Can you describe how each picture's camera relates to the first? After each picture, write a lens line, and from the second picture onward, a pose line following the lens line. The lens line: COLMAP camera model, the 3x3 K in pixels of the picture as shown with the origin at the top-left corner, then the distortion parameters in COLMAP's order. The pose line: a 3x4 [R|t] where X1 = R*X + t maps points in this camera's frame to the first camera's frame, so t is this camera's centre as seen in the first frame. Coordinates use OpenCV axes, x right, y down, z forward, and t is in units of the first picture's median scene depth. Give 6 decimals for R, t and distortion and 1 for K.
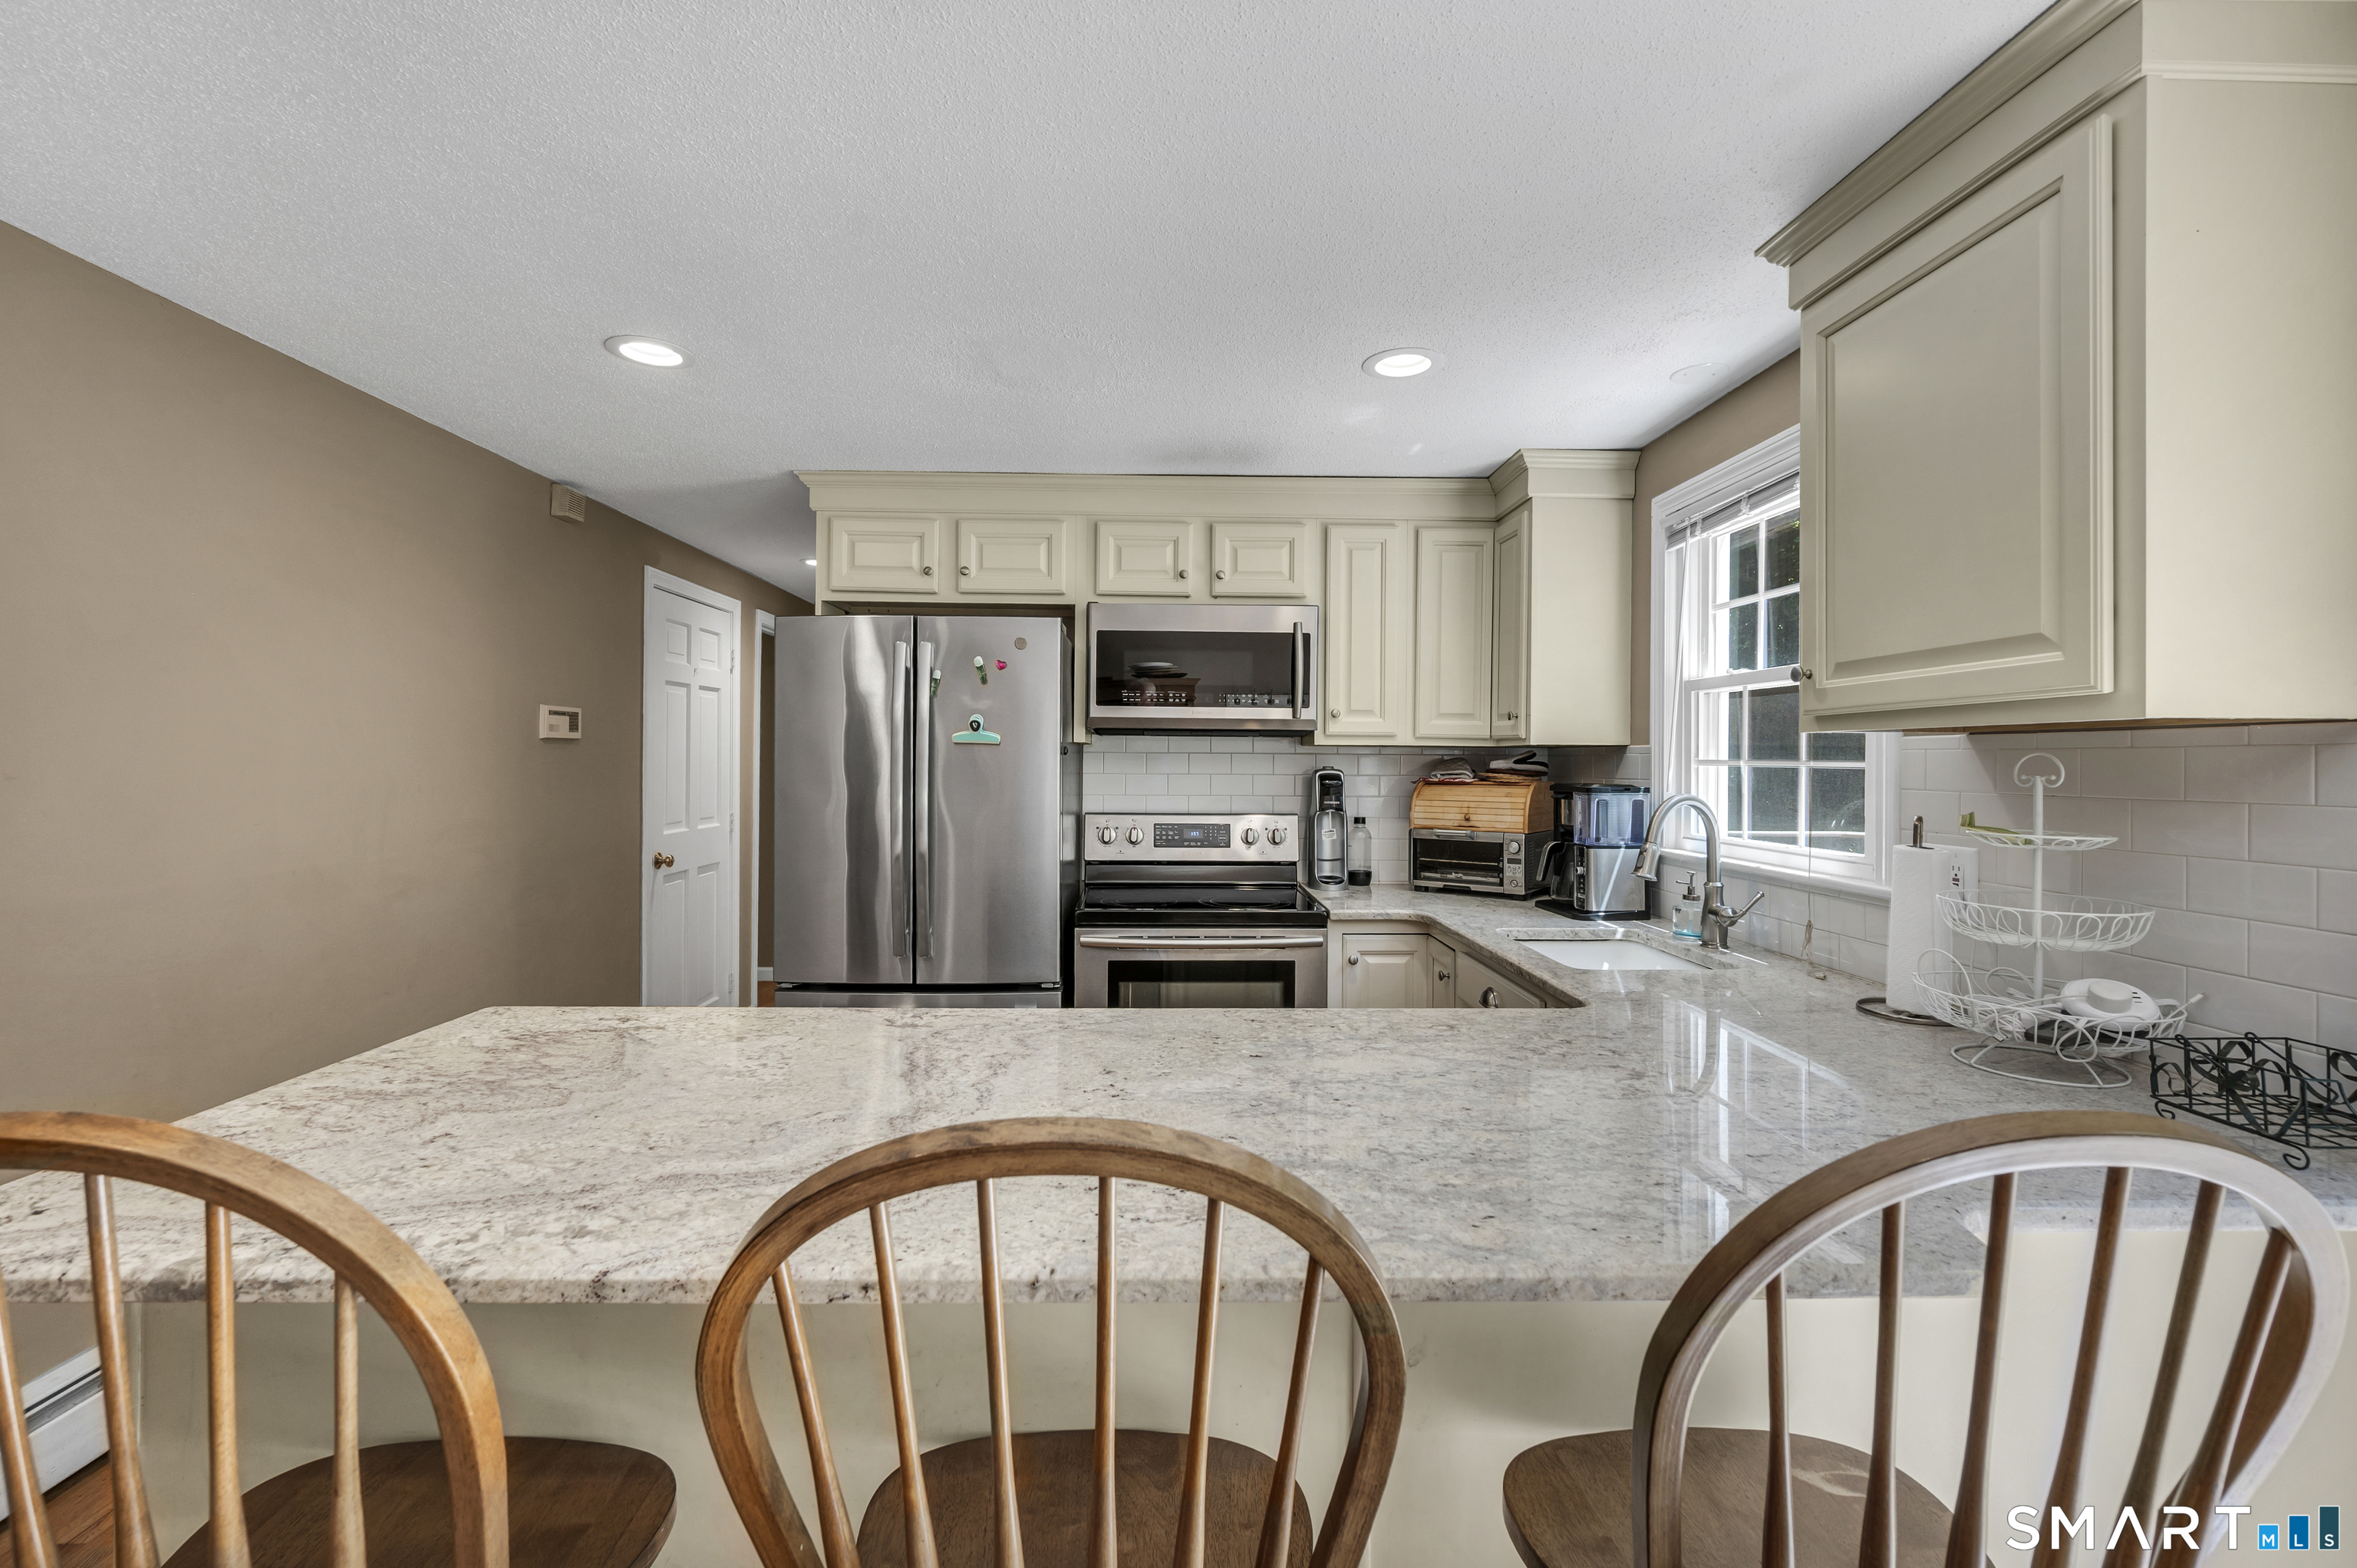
lens RADIAL K [[986.0, 0, 1172.7], [0, 986.0, 753.2], [0, 0, 1]] dist [0.000649, 0.000043]
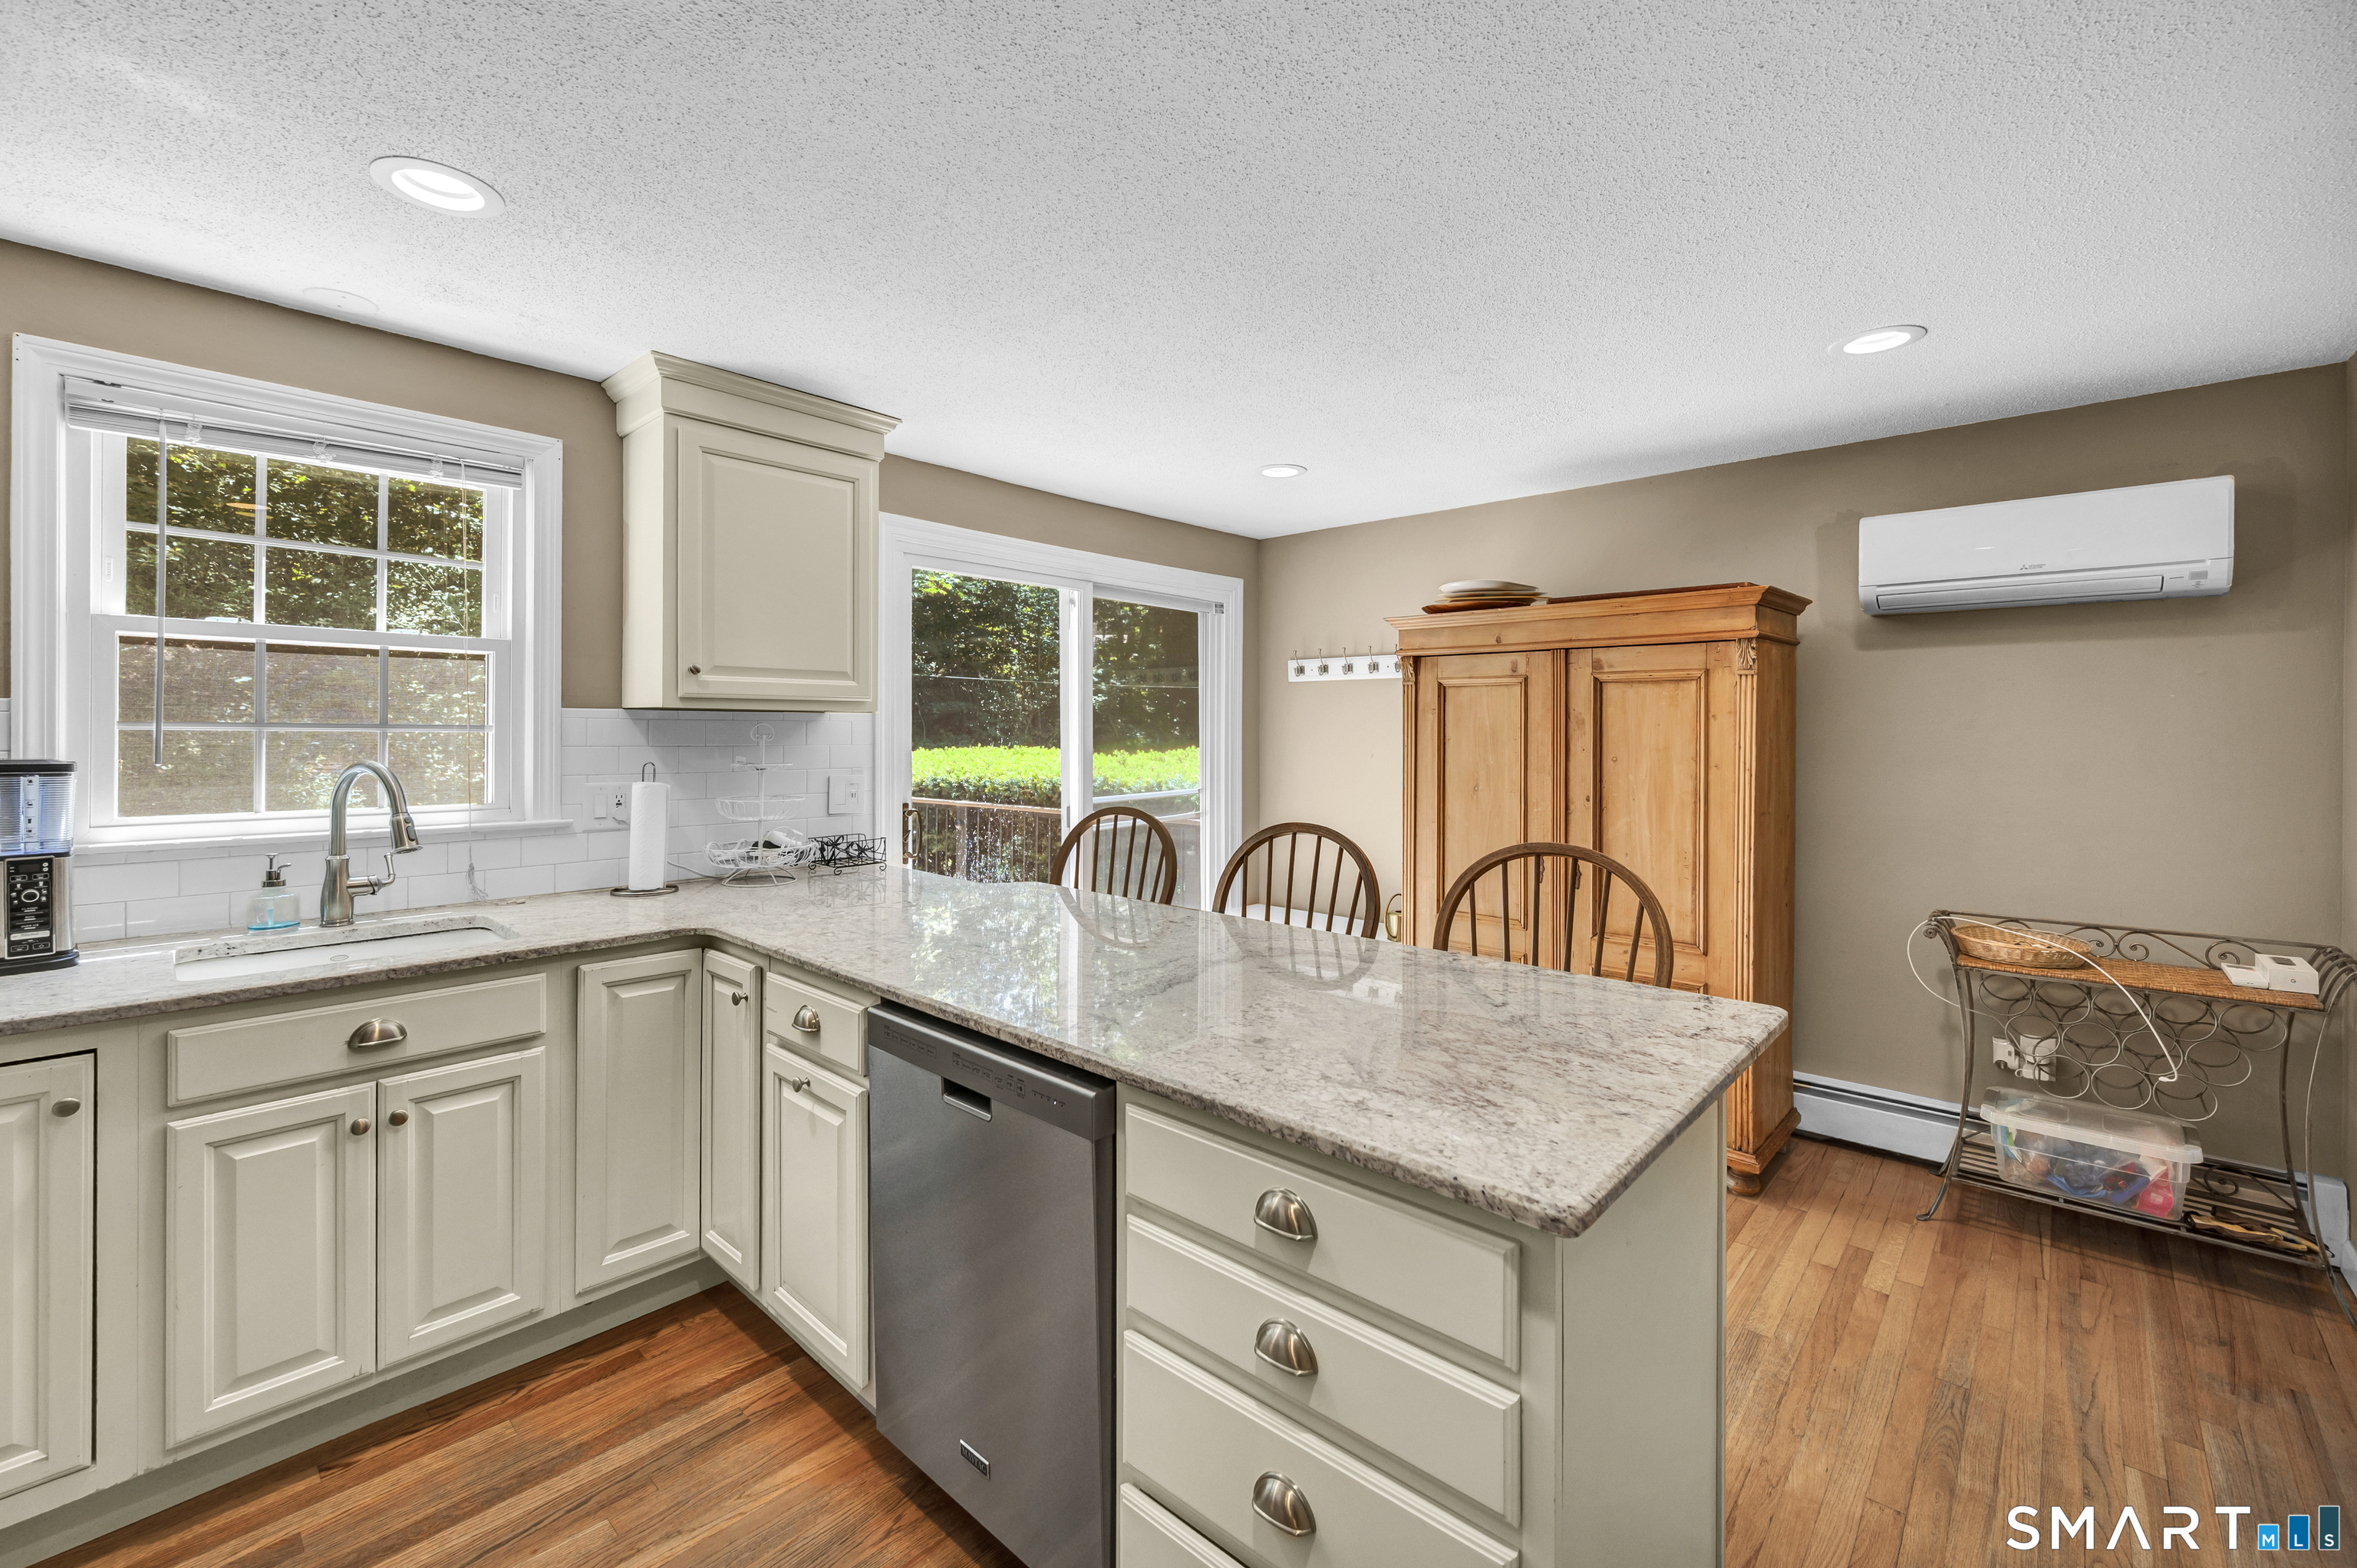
lens RADIAL K [[982.1, 0, 1183.3], [0, 982.1, 731.3], [0, 0, 1]] dist [0.000020, -0.000154]
pose [[-0.726370, -0.009825, 0.687234, -0.489300], [-0.014722, 0.999891, -0.001265, 0.002591], [-0.687146, -0.011037, -0.726435, 0.830018]]
